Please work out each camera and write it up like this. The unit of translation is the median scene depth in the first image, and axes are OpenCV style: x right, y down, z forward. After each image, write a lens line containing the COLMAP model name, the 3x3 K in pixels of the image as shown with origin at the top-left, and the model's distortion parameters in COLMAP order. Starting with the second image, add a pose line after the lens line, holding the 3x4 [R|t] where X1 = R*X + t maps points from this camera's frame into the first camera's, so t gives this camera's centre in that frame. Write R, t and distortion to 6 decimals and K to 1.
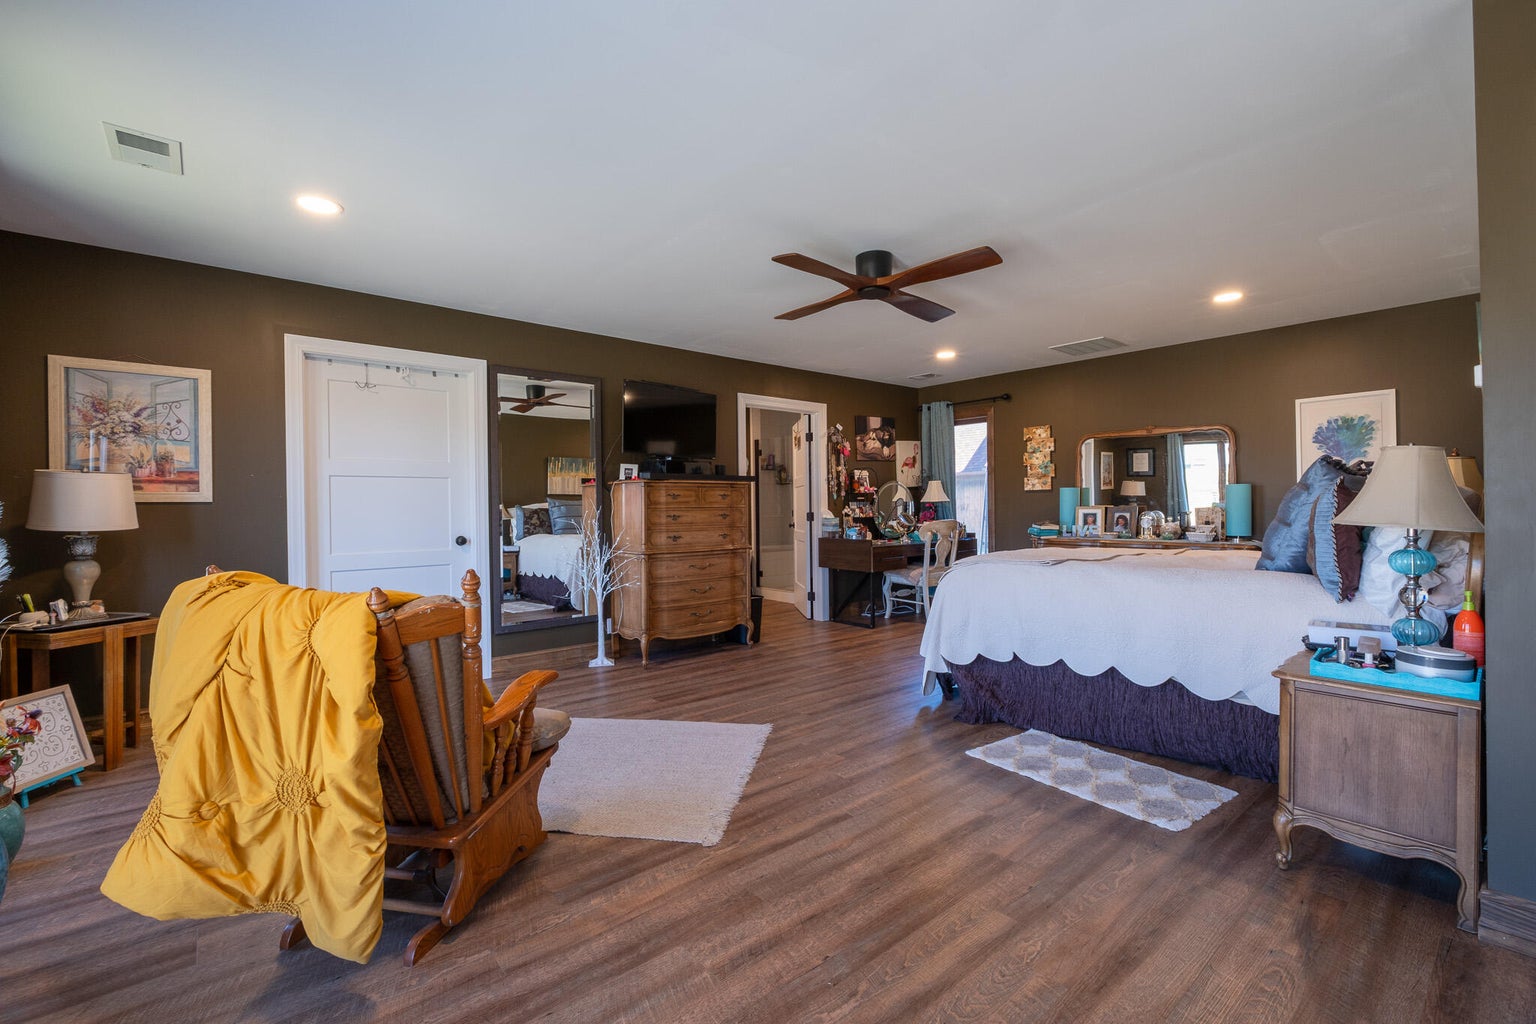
lens RADIAL K [[655.0, 0, 768.0], [0, 655.0, 512.0], [0, 0, 1]] dist [-0.001529, -0.000429]
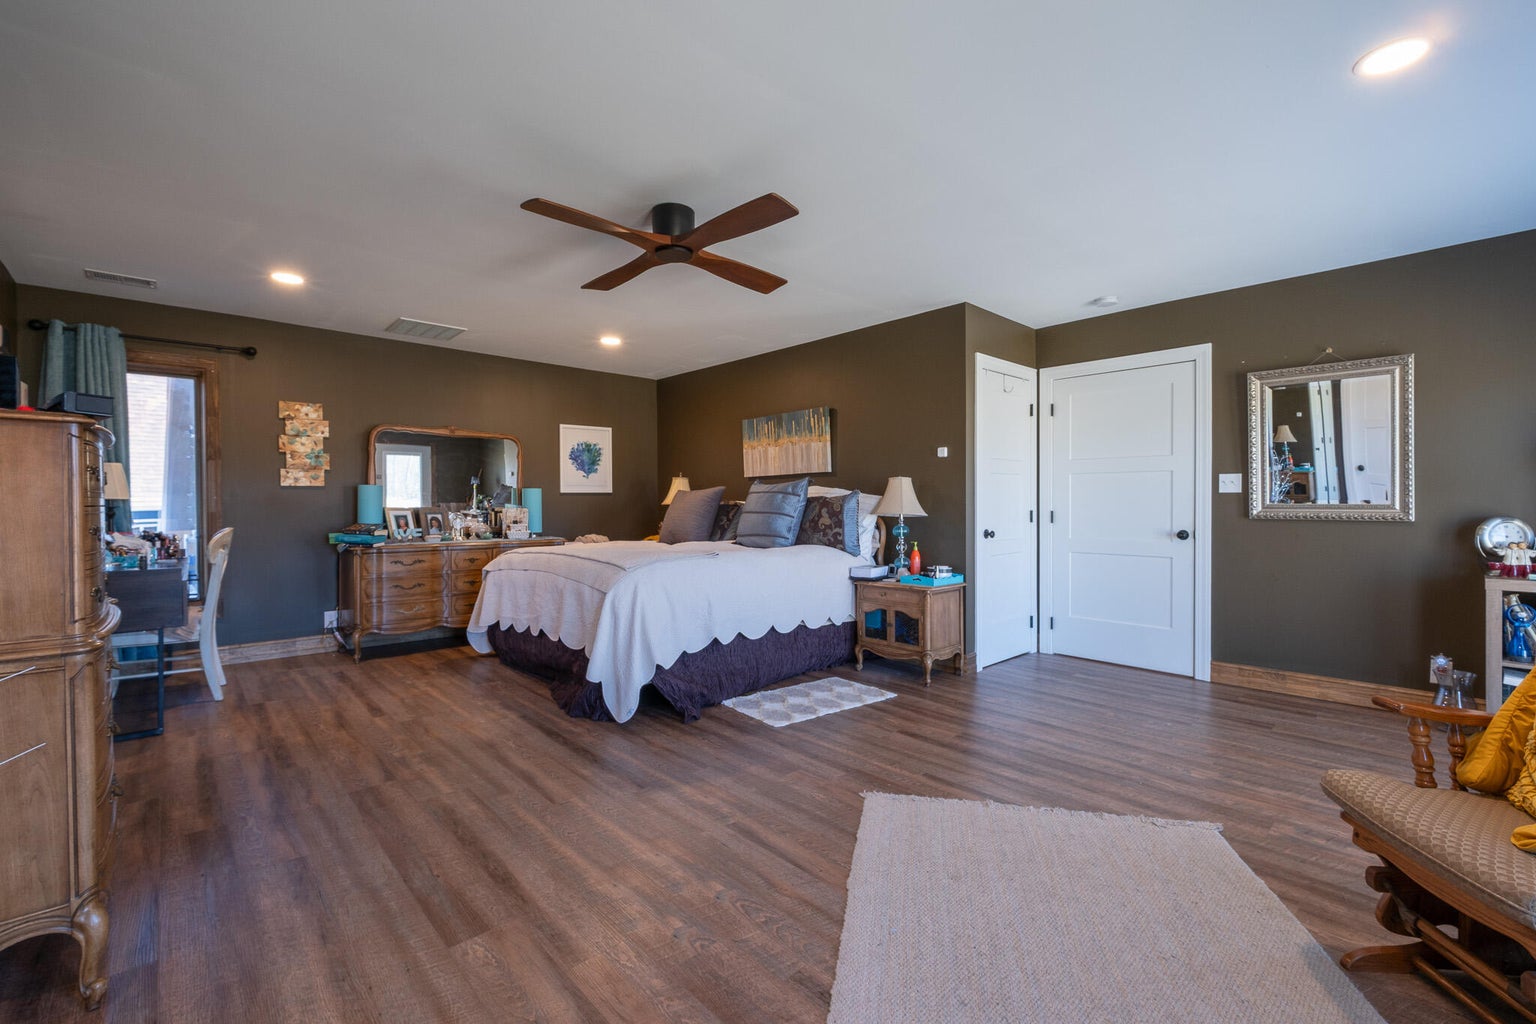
lens RADIAL K [[656.6, 0, 768.0], [0, 656.6, 512.0], [0, 0, 1]] dist [0.003146, 0.000057]
pose [[-0.042281, -0.004670, 0.999095, -0.617668], [0.010312, 0.999934, 0.005110, -0.002594], [-0.999053, 0.010519, -0.042230, 0.805502]]
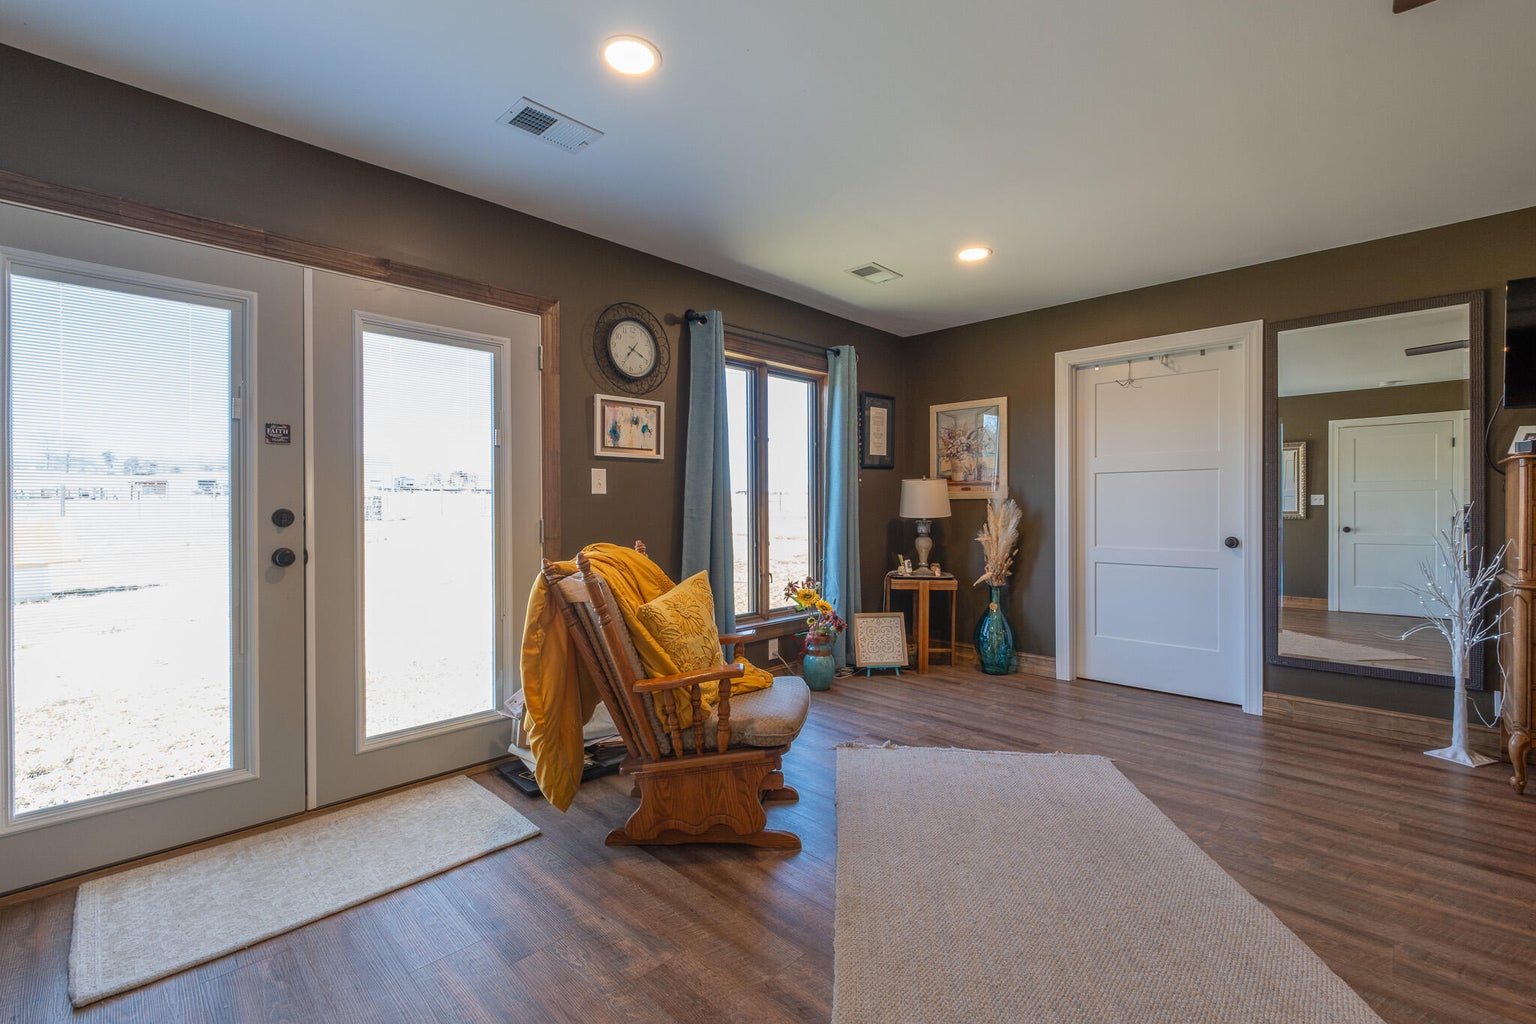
lens RADIAL K [[655.0, 0, 768.0], [0, 655.0, 512.0], [0, 0, 1]] dist [-0.001529, -0.000429]
pose [[0.095475, 0.018200, -0.995265, 0.357892], [-0.005364, 0.999828, 0.017769, -0.008026], [0.995417, 0.003642, 0.095556, 0.365994]]
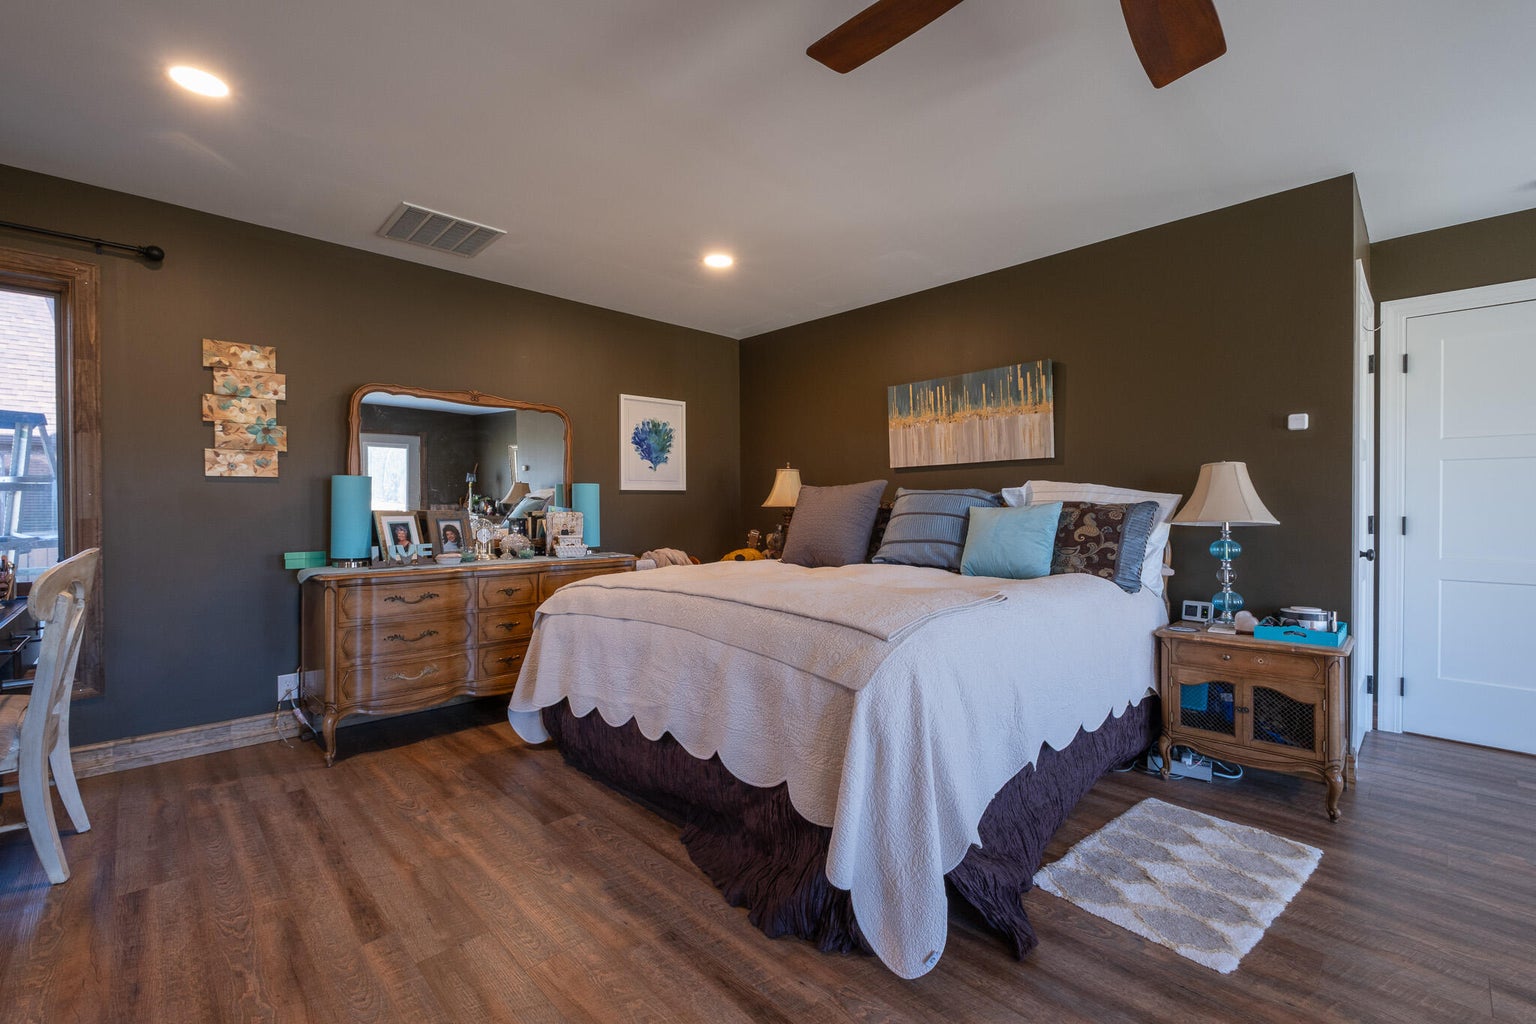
lens RADIAL K [[655.0, 0, 768.0], [0, 655.0, 512.0], [0, 0, 1]] dist [-0.001529, -0.000429]
pose [[-0.071128, -0.001371, 0.997466, -0.149582], [0.009762, 0.999950, 0.002070, -0.008336], [-0.997419, 0.009884, -0.071111, 1.068997]]
